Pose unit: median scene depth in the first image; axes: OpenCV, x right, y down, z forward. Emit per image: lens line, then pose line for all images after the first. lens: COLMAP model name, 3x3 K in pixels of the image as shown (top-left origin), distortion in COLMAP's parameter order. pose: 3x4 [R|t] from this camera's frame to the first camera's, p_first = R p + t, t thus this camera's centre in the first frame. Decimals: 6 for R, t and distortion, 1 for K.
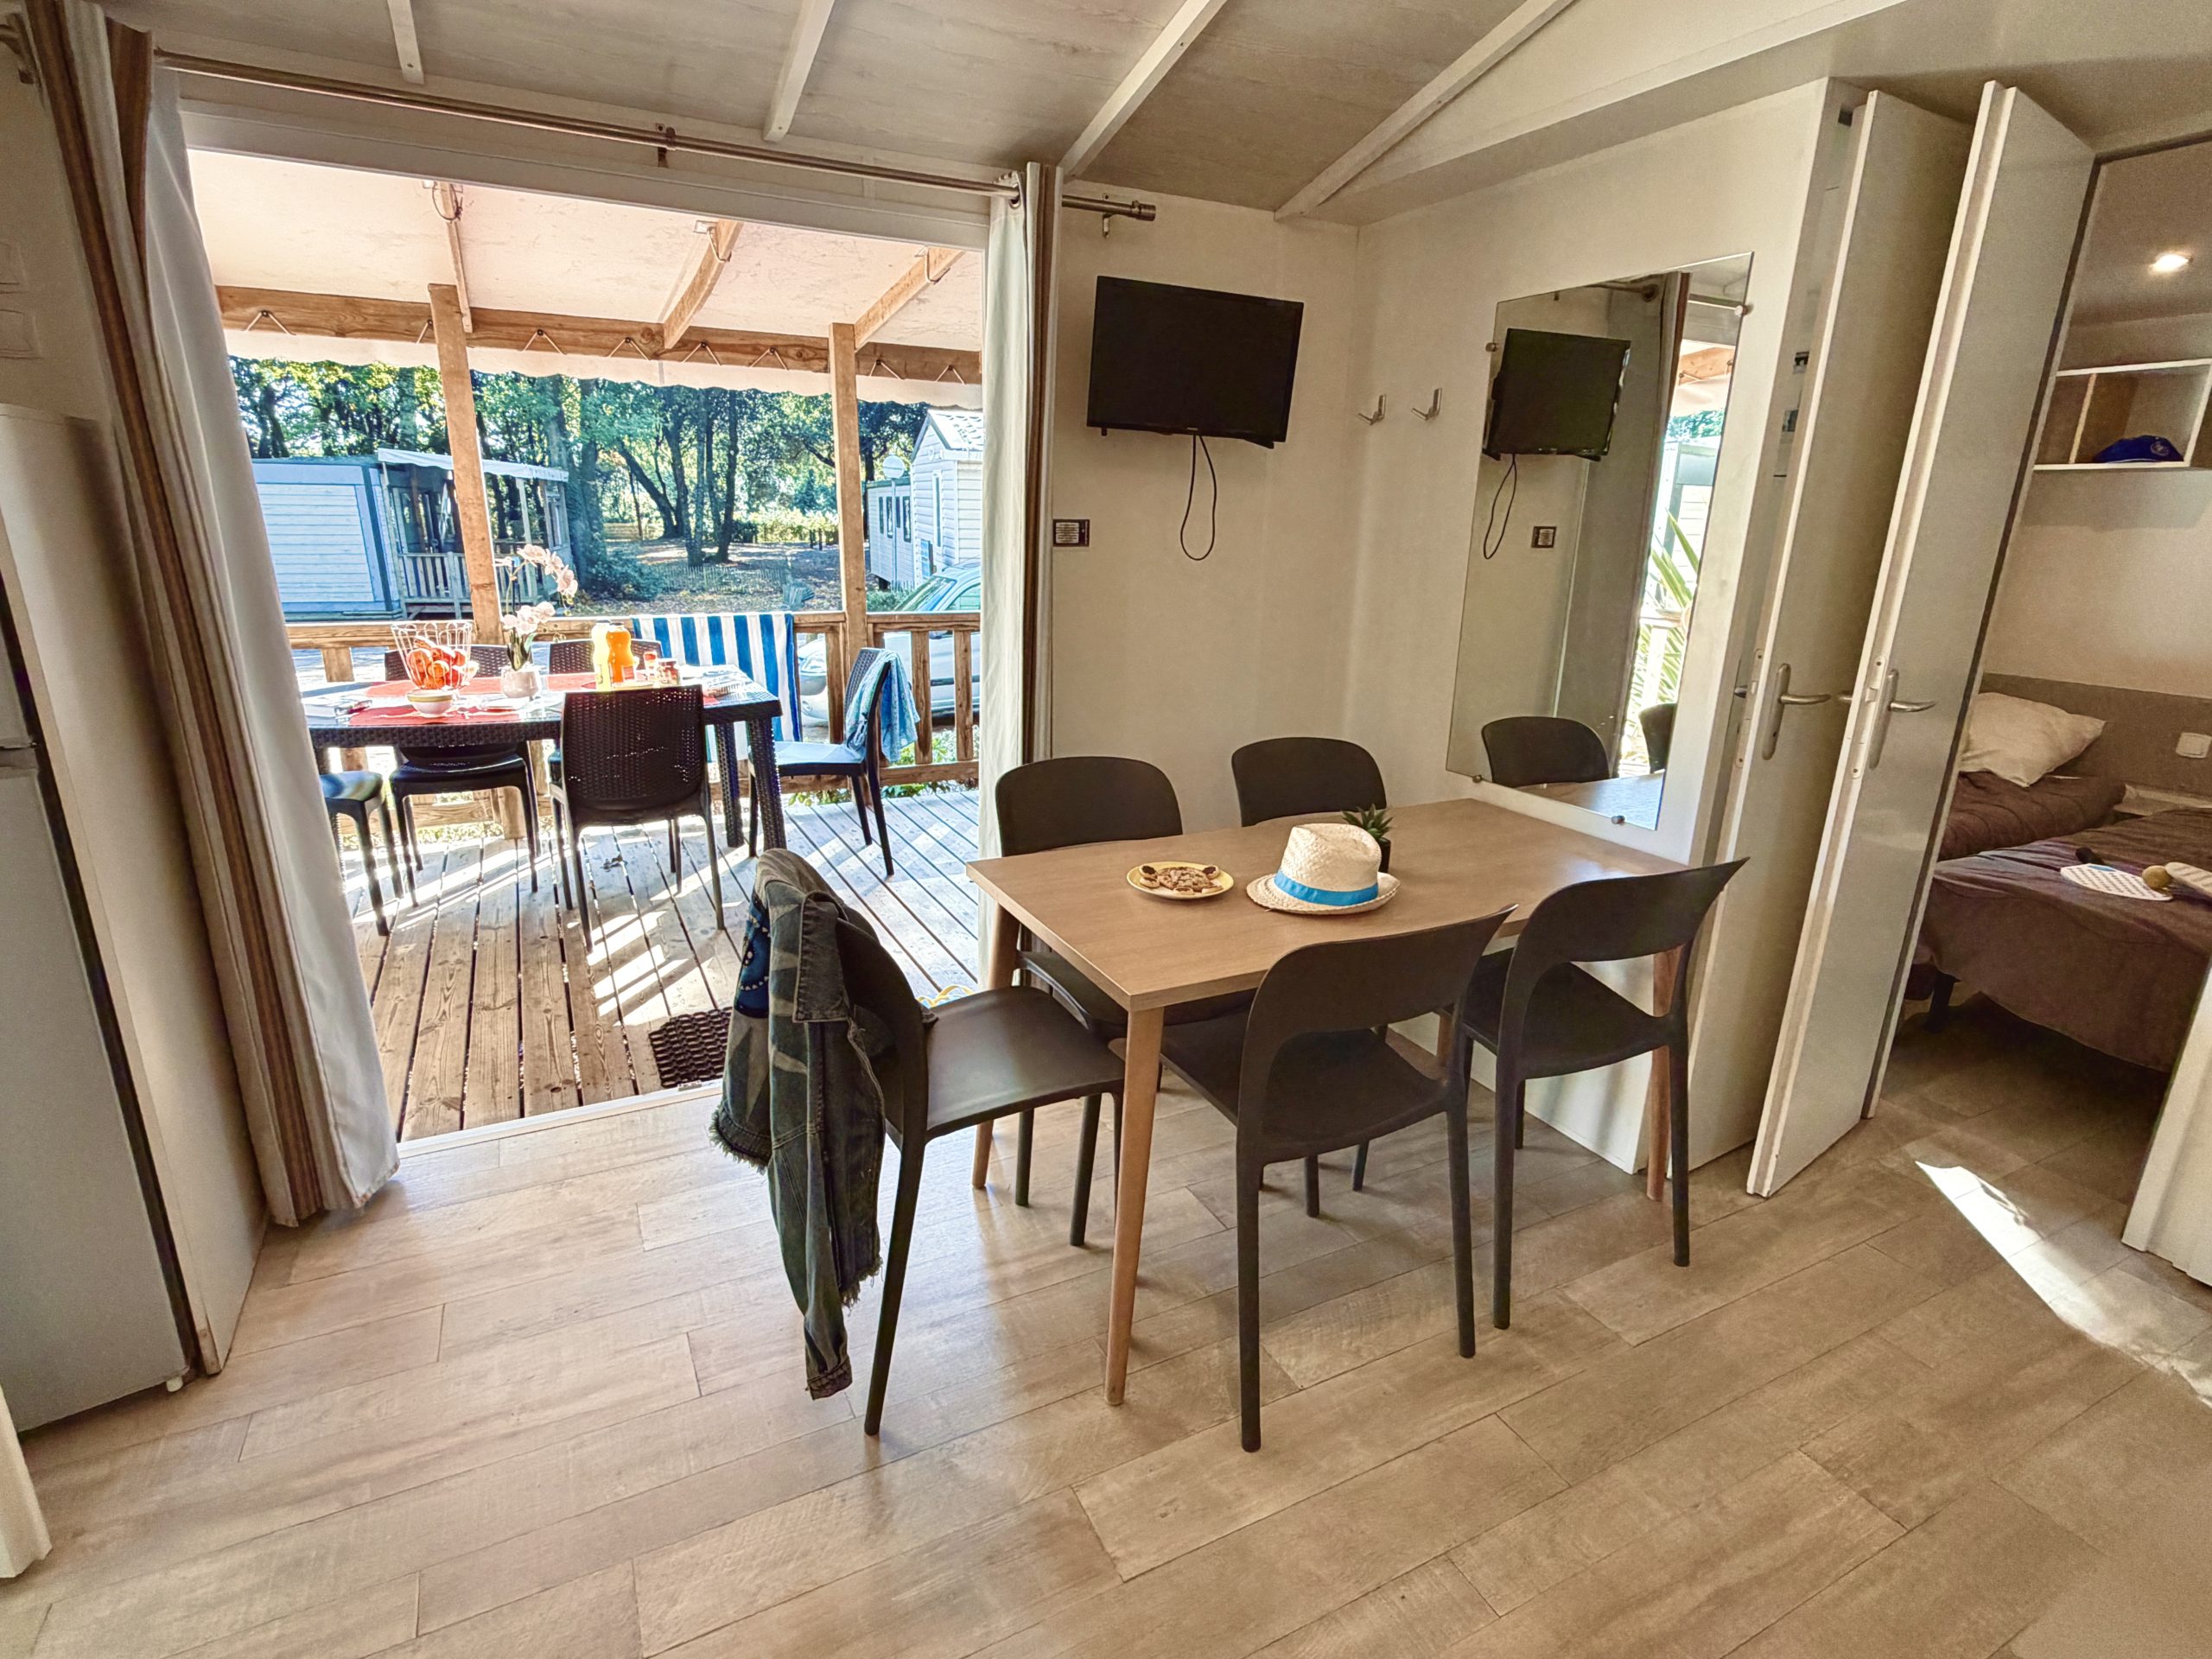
lens RADIAL K [[1099.8, 0, 1106.0], [0, 1099.8, 829.5], [0, 0, 1]] dist [0.002620, 0.000808]
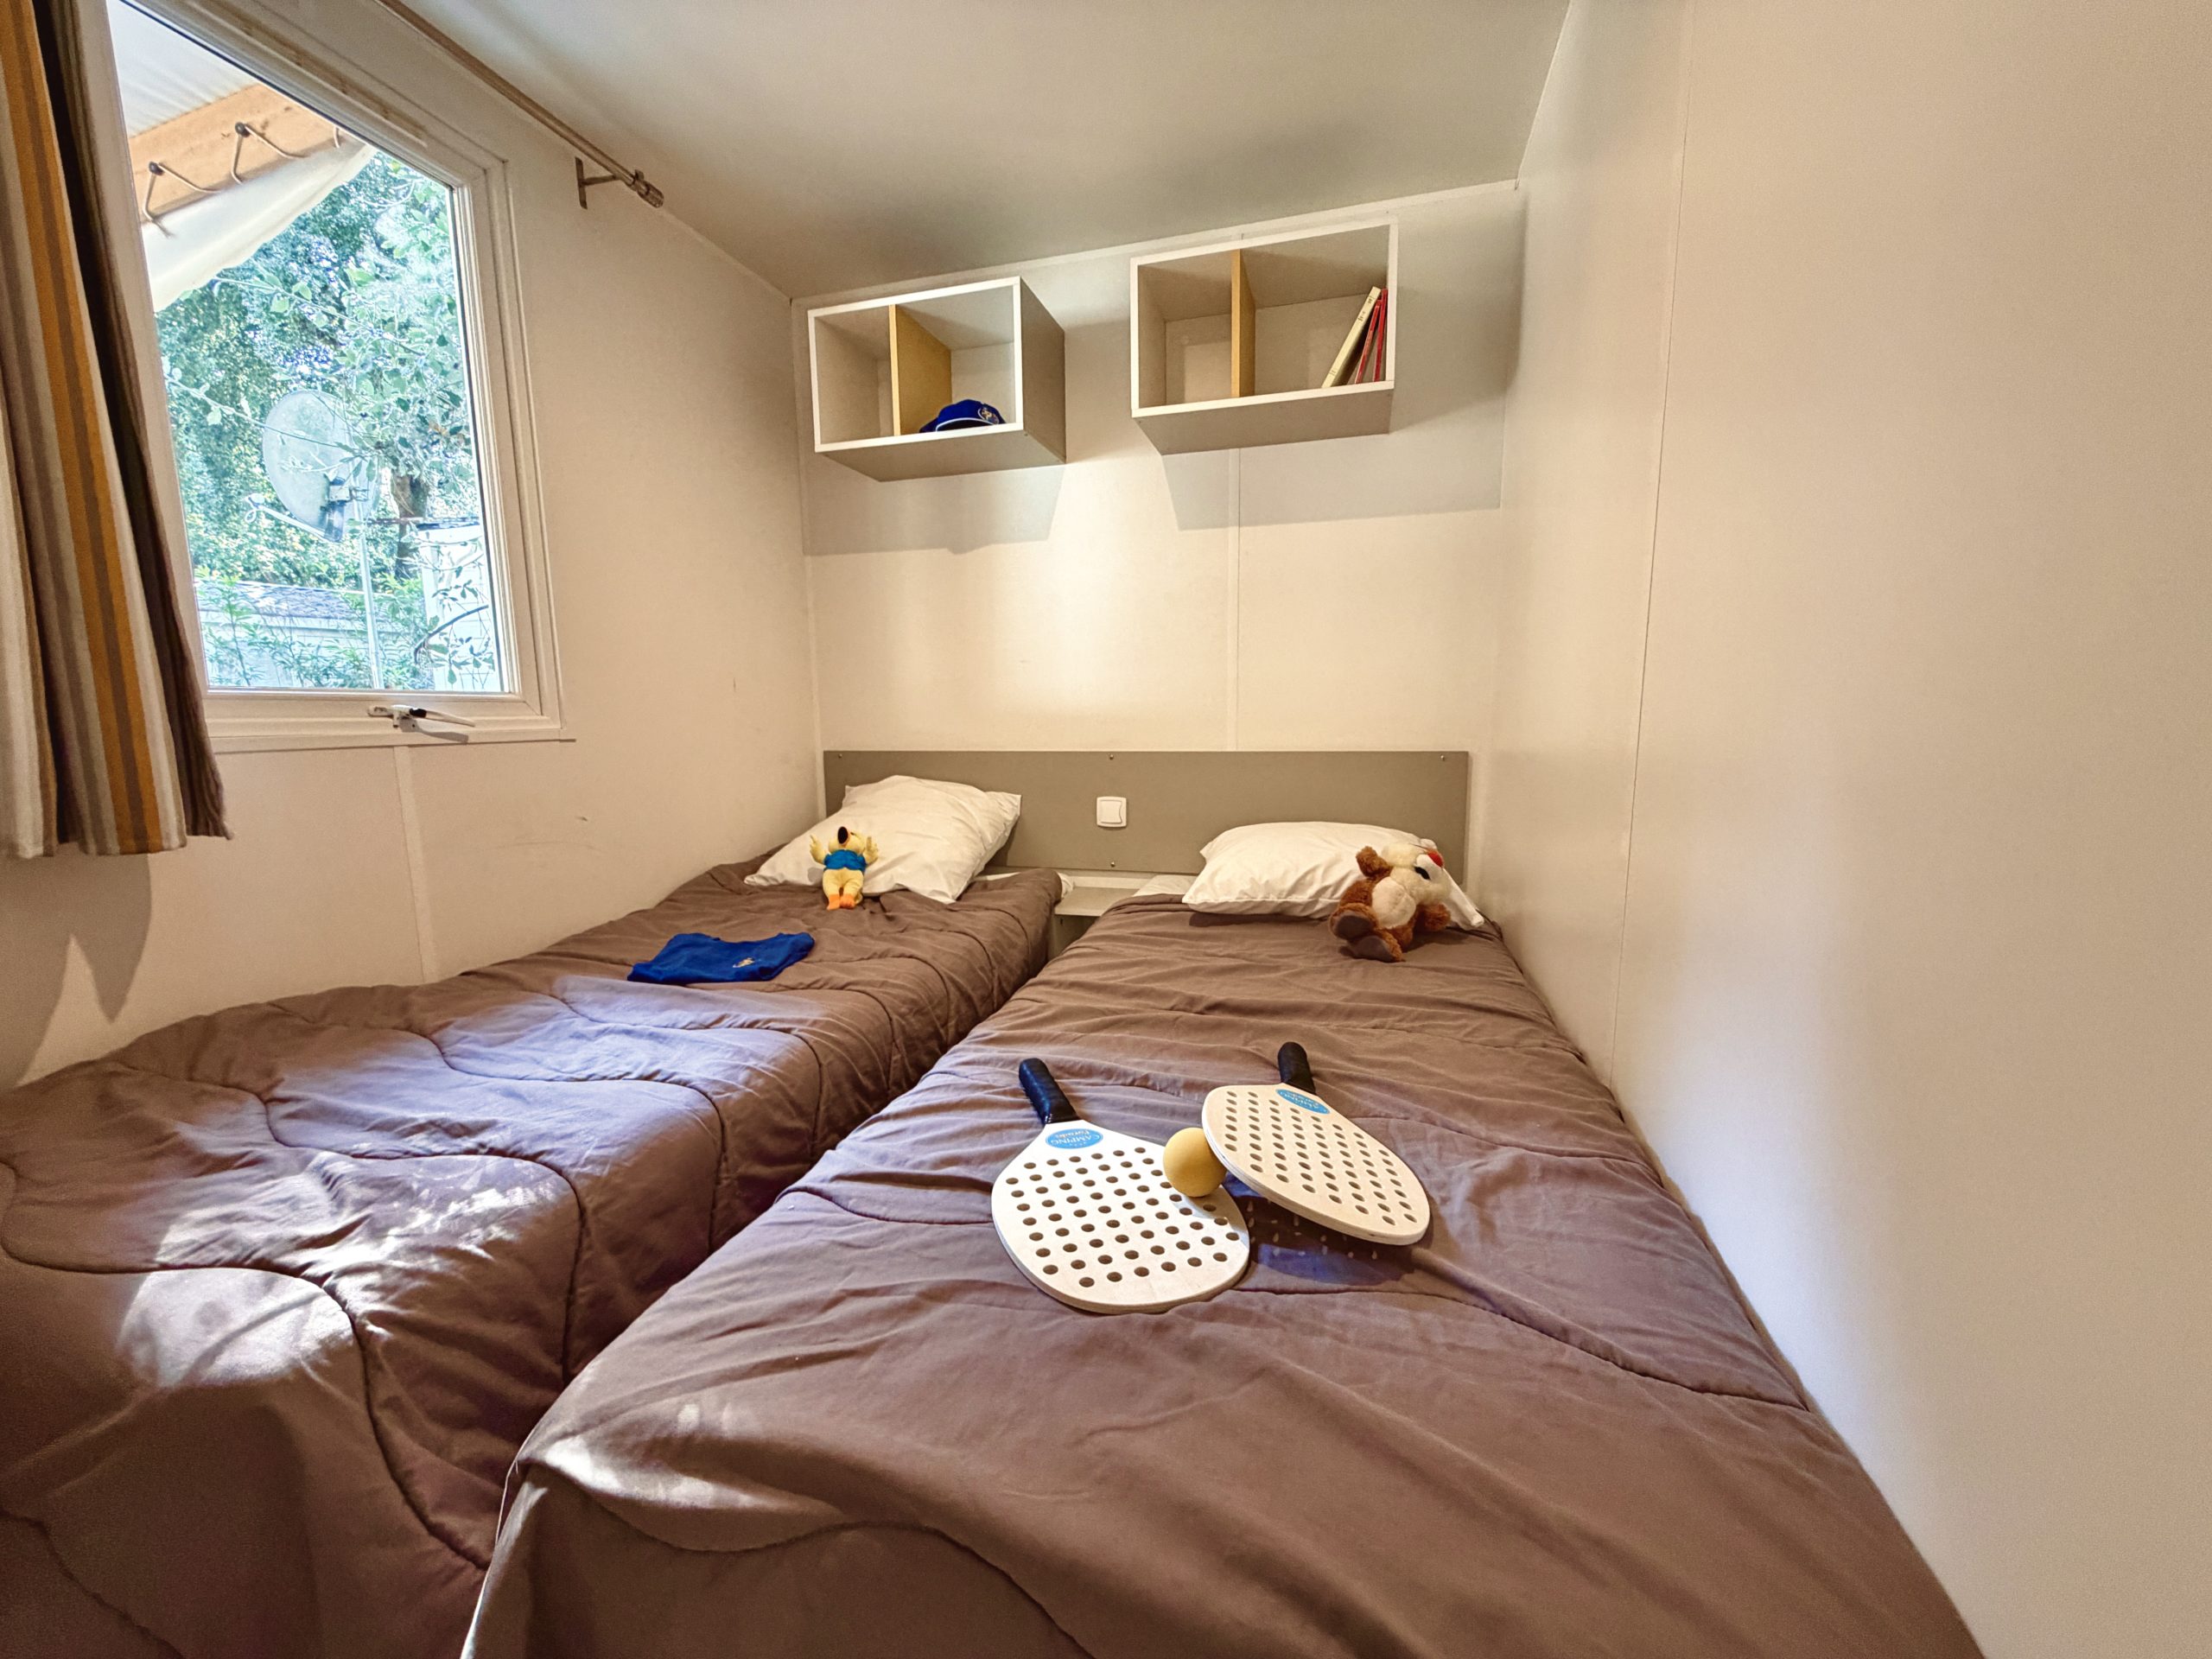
lens RADIAL K [[878.4, 0, 1106.0], [0, 878.4, 829.5], [0, 0, 1]] dist [-0.000070, -0.000004]
pose [[0.676149, -0.132682, 0.724720, 0.534525], [0.227595, 0.973156, -0.034175, -0.043944], [-0.700731, 0.188050, 0.688196, 0.579841]]
